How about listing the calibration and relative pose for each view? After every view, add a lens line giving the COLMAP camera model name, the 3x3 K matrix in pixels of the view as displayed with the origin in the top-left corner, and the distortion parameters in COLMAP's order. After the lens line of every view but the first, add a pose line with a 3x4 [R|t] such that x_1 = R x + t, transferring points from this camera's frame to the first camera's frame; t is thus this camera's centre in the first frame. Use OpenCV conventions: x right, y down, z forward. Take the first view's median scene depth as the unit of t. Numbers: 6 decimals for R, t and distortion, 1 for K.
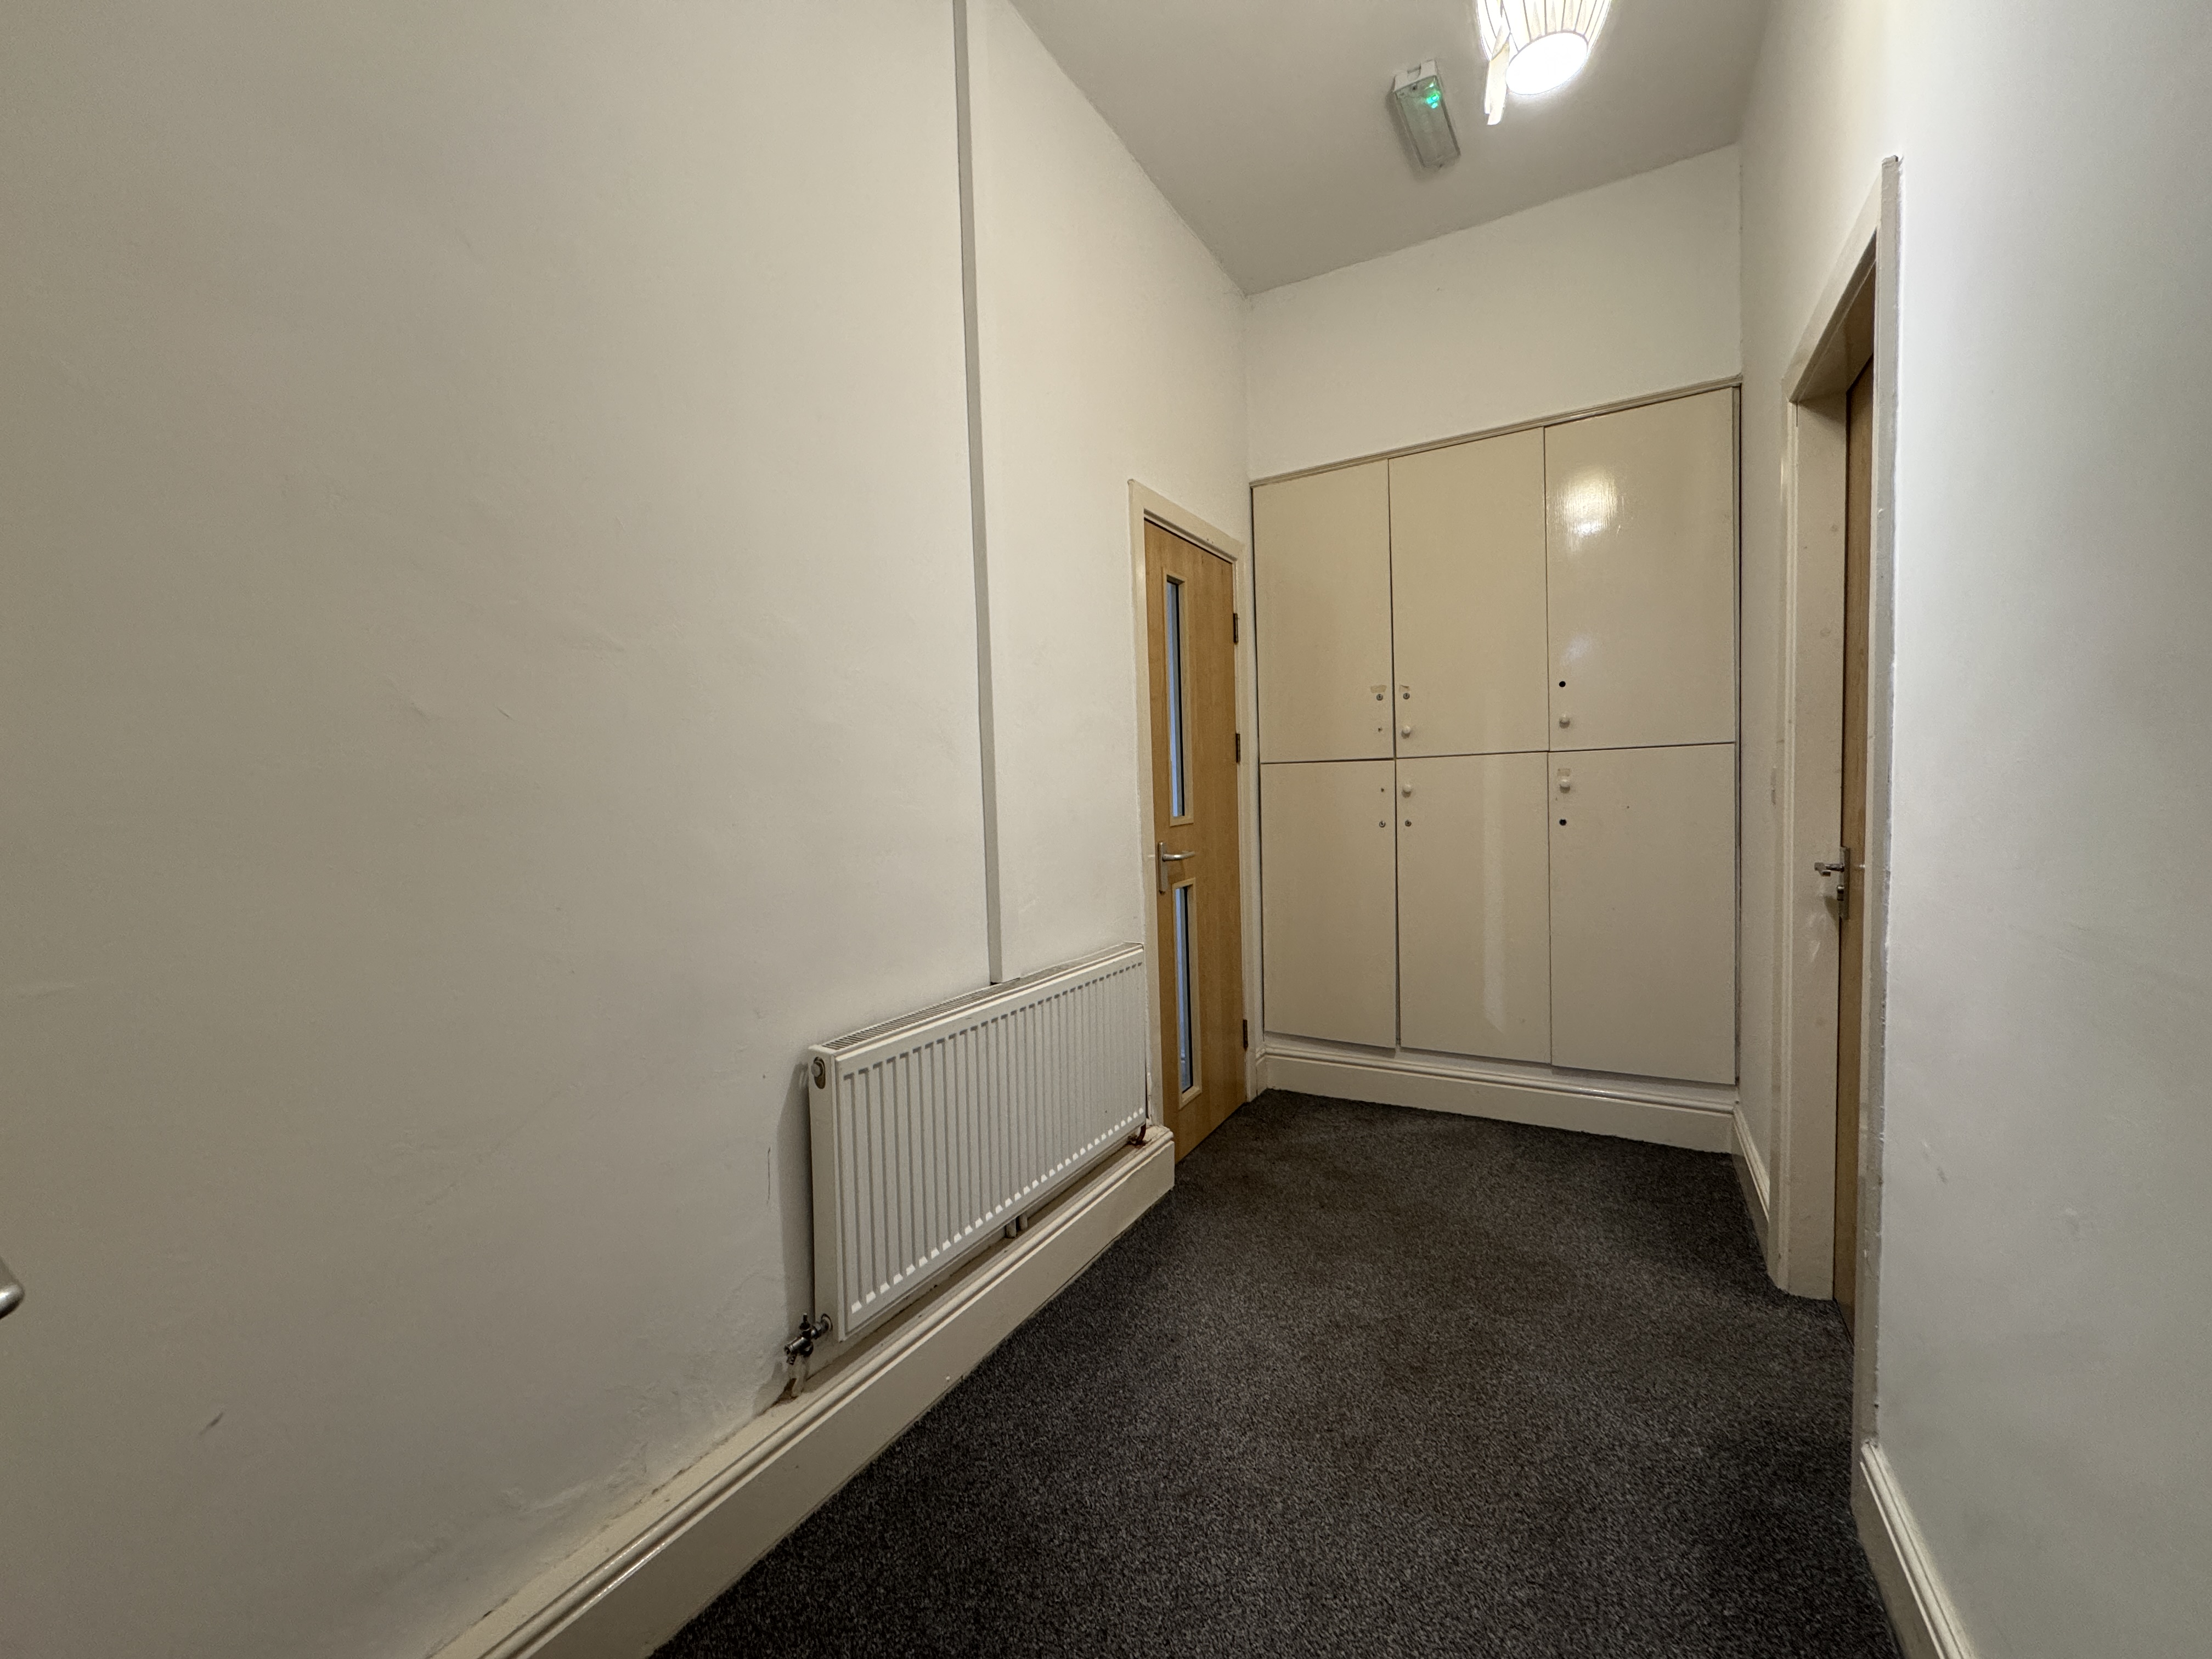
lens RADIAL K [[886.8, 0, 1106.0], [0, 886.8, 829.5], [0, 0, 1]] dist [-0.000546, -0.000183]
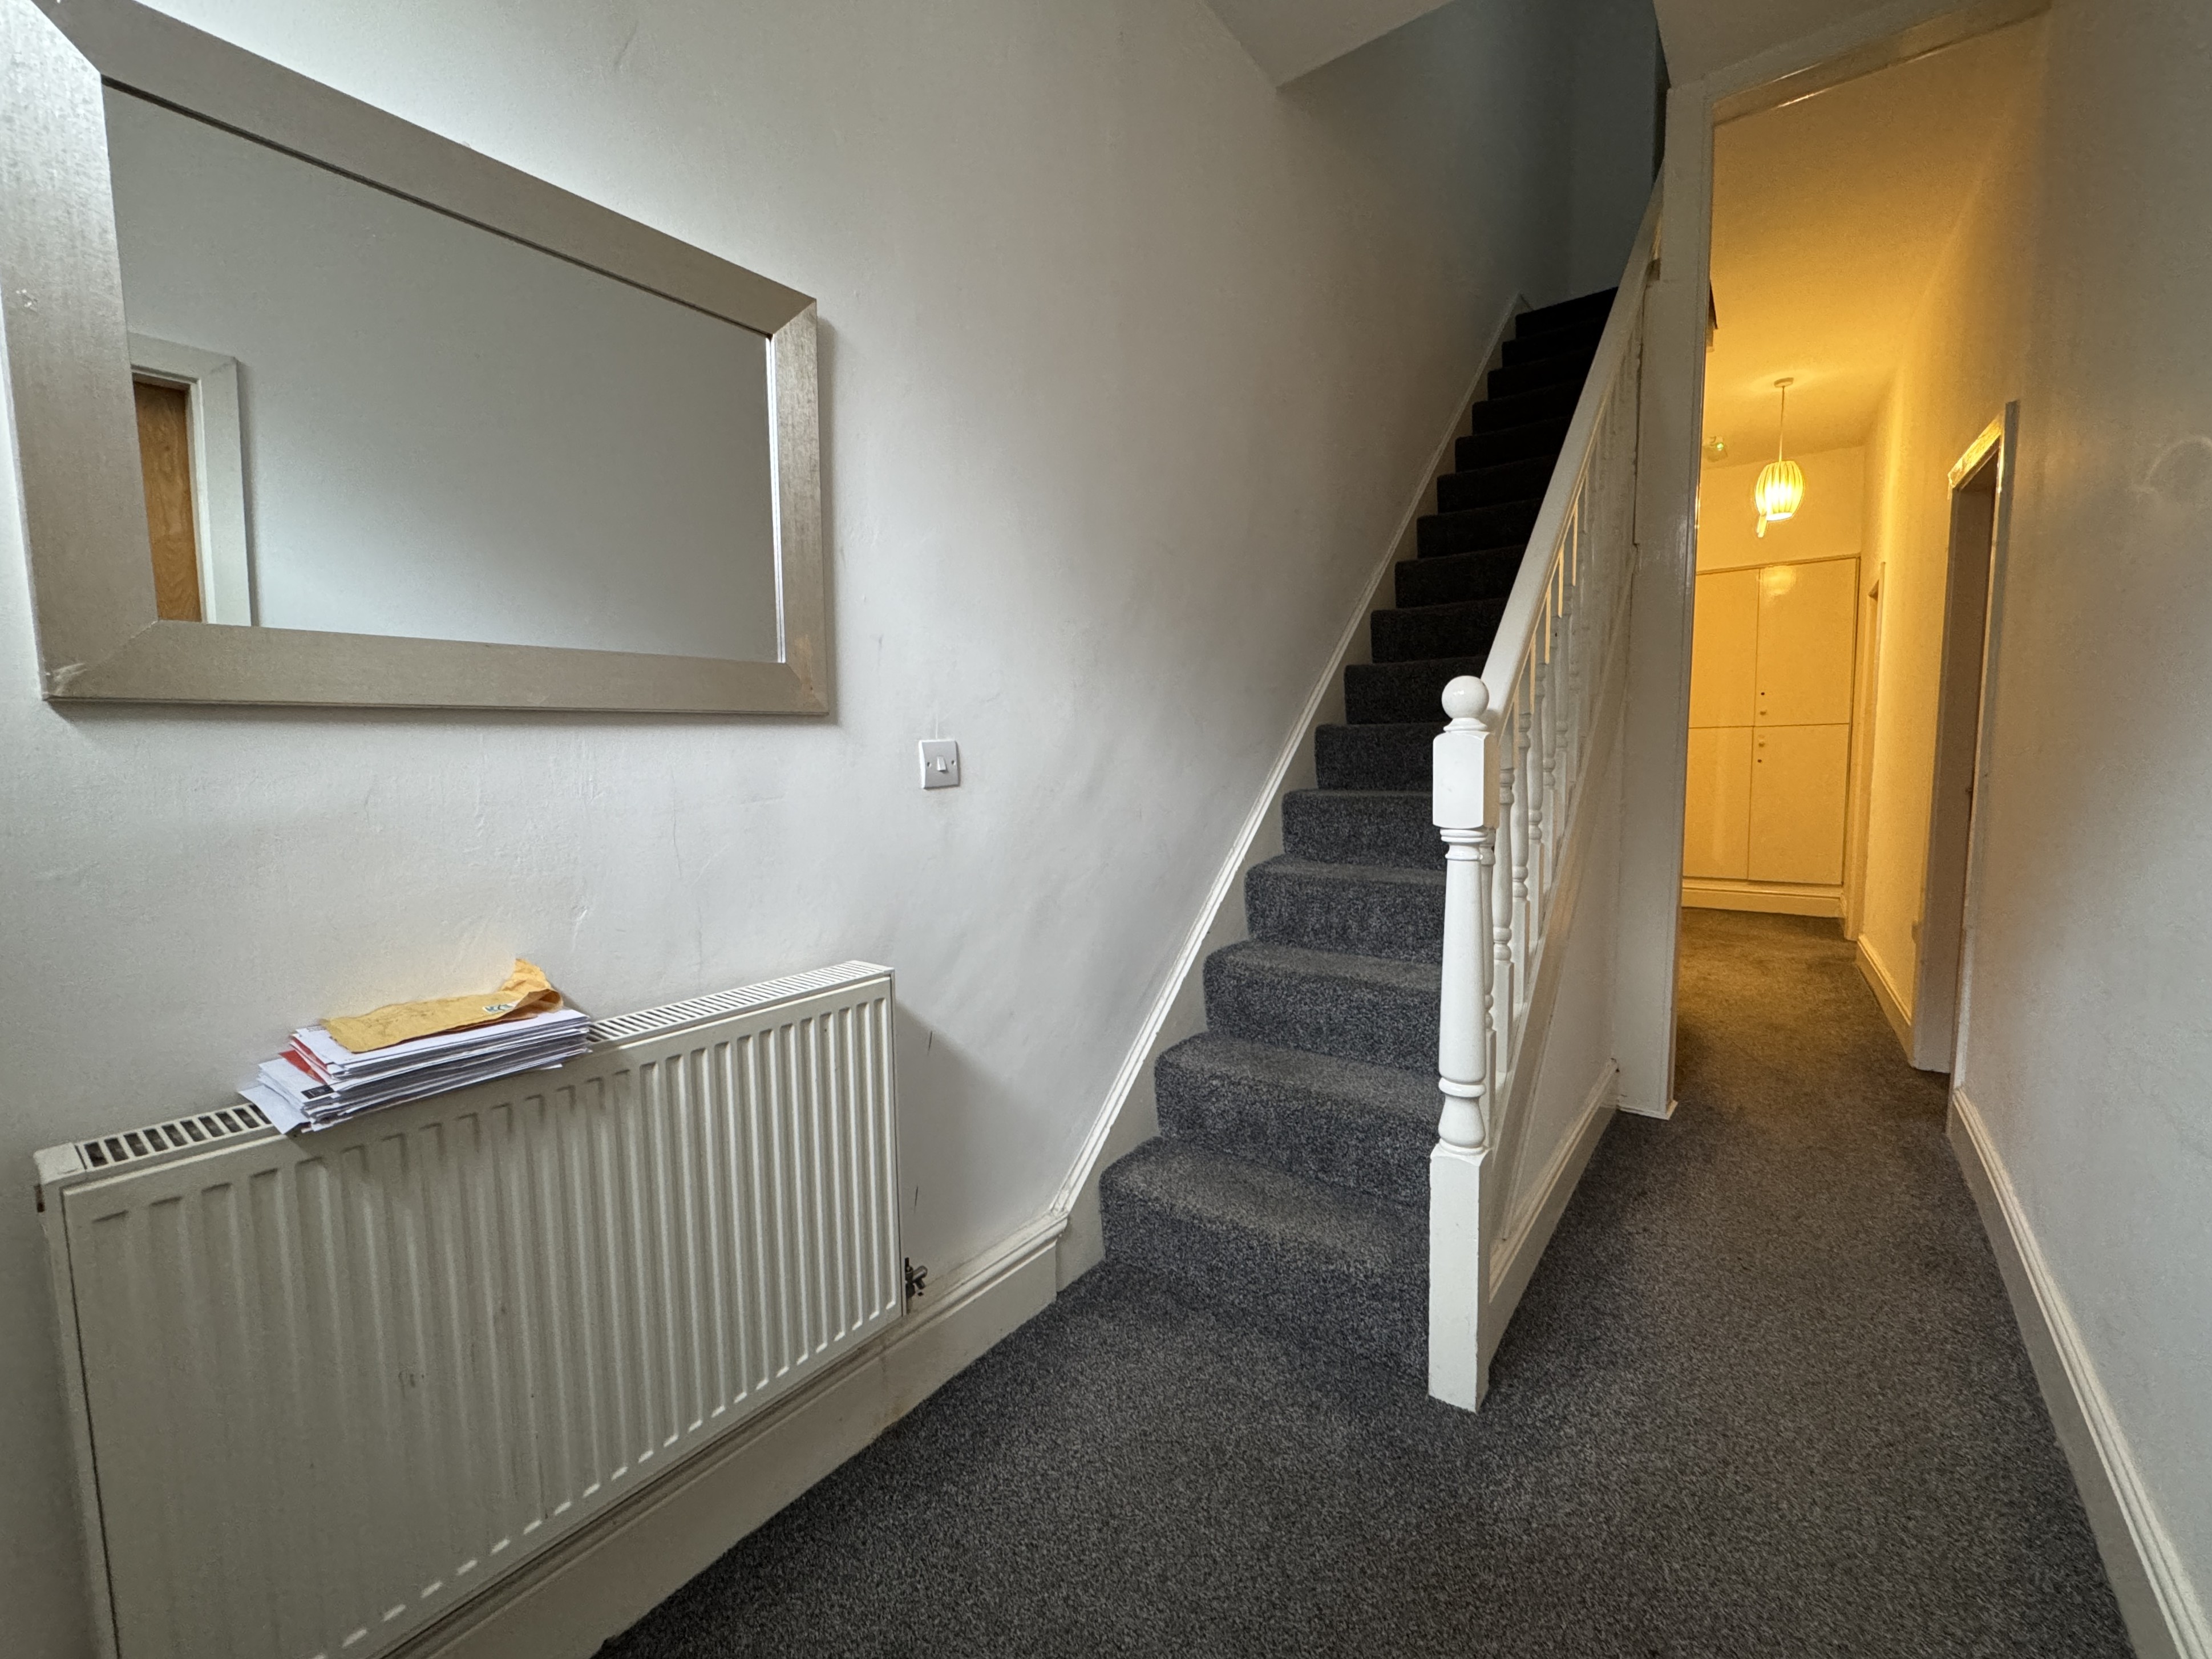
lens RADIAL K [[886.8, 0, 1106.0], [0, 886.8, 829.5], [0, 0, 1]] dist [-0.000546, -0.000183]
pose [[0.981197, 0.026404, -0.191193, -0.569858], [-0.016774, 0.998516, 0.051816, 0.068315], [0.192278, -0.047635, 0.980184, -1.304356]]
